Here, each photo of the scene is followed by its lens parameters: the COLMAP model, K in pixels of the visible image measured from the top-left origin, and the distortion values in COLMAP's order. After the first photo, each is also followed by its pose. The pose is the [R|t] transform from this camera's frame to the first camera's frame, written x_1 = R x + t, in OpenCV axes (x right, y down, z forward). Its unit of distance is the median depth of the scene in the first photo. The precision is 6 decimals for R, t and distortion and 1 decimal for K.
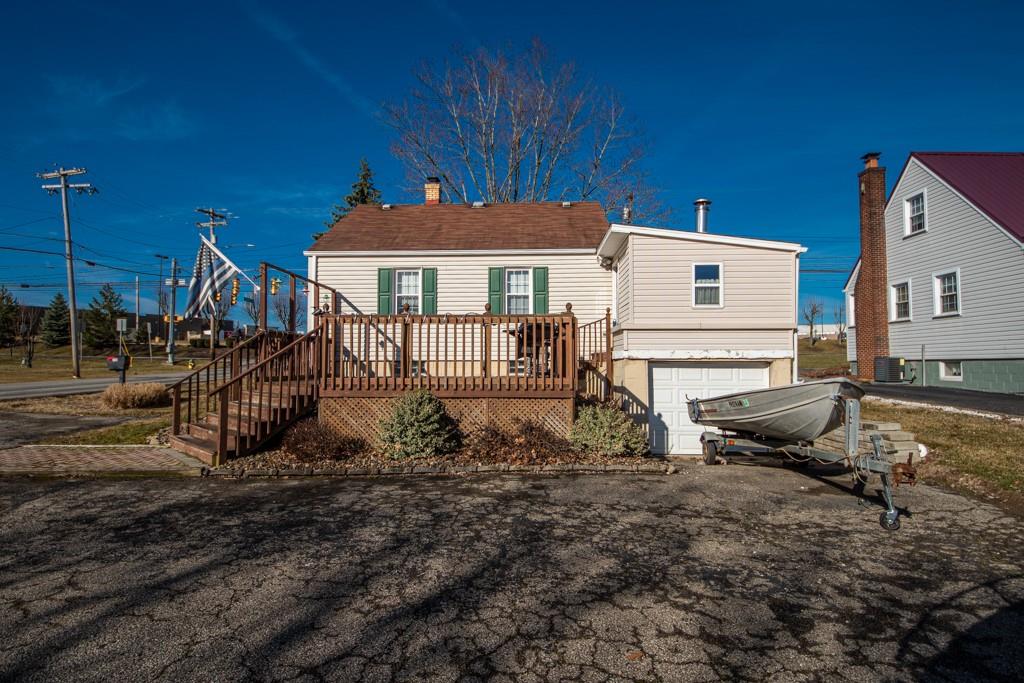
lens RADIAL K [[531.8, 0, 512.0], [0, 531.8, 341.5], [0, 0, 1]] dist [-0.001064, -0.000639]
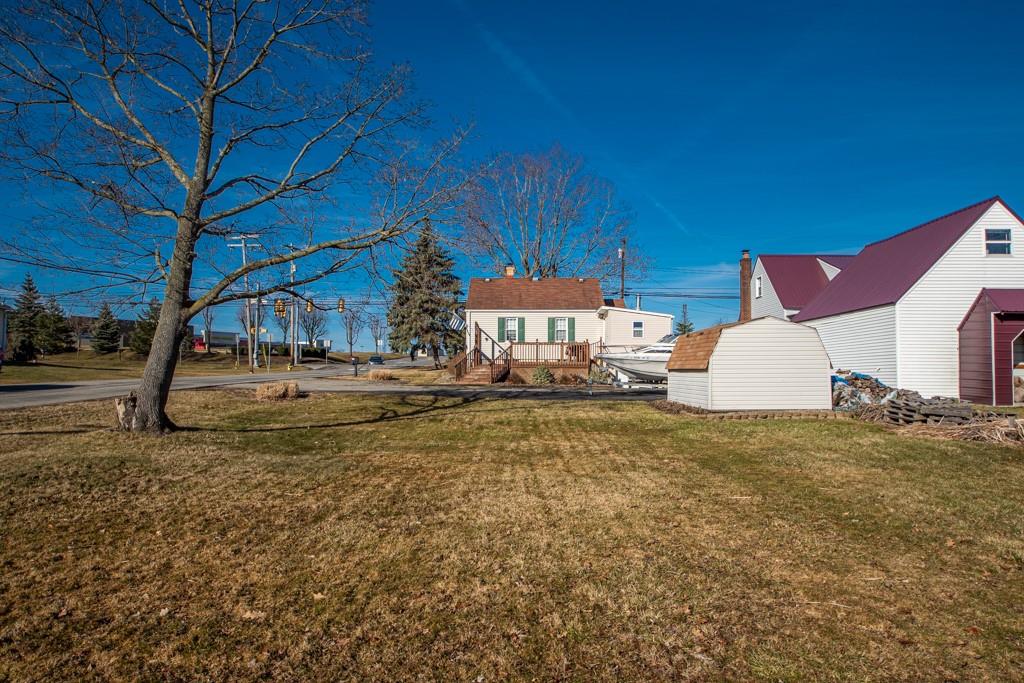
lens RADIAL K [[698.3, 0, 512.0], [0, 698.3, 341.5], [0, 0, 1]] dist [0.000318, 0.000010]
pose [[0.999544, 0.005550, 0.029674, -0.280455], [-0.005123, 0.999882, -0.014458, 0.004336], [-0.029750, 0.014299, 0.999455, -1.911861]]
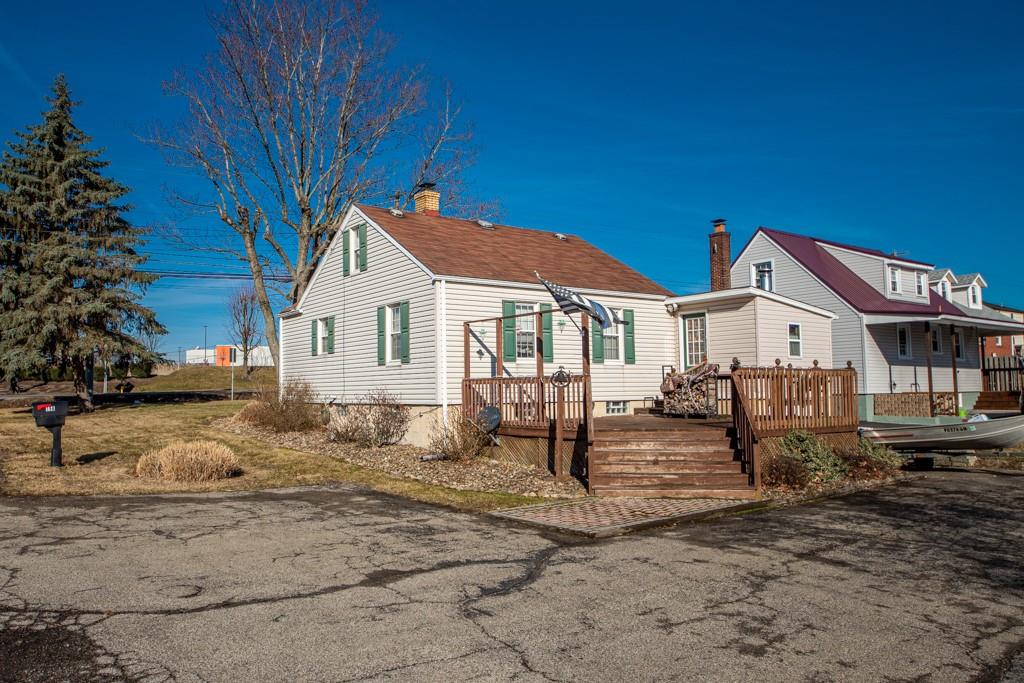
lens RADIAL K [[732.0, 0, 463.7], [0, 732.0, 342.5], [0, 0, 1]] dist [0.047963, 0.000208]
pose [[0.796457, 0.031559, 0.603872, -1.044729], [-0.014548, 0.999348, -0.033039, -0.024569], [-0.604521, 0.017529, 0.796396, 0.060049]]
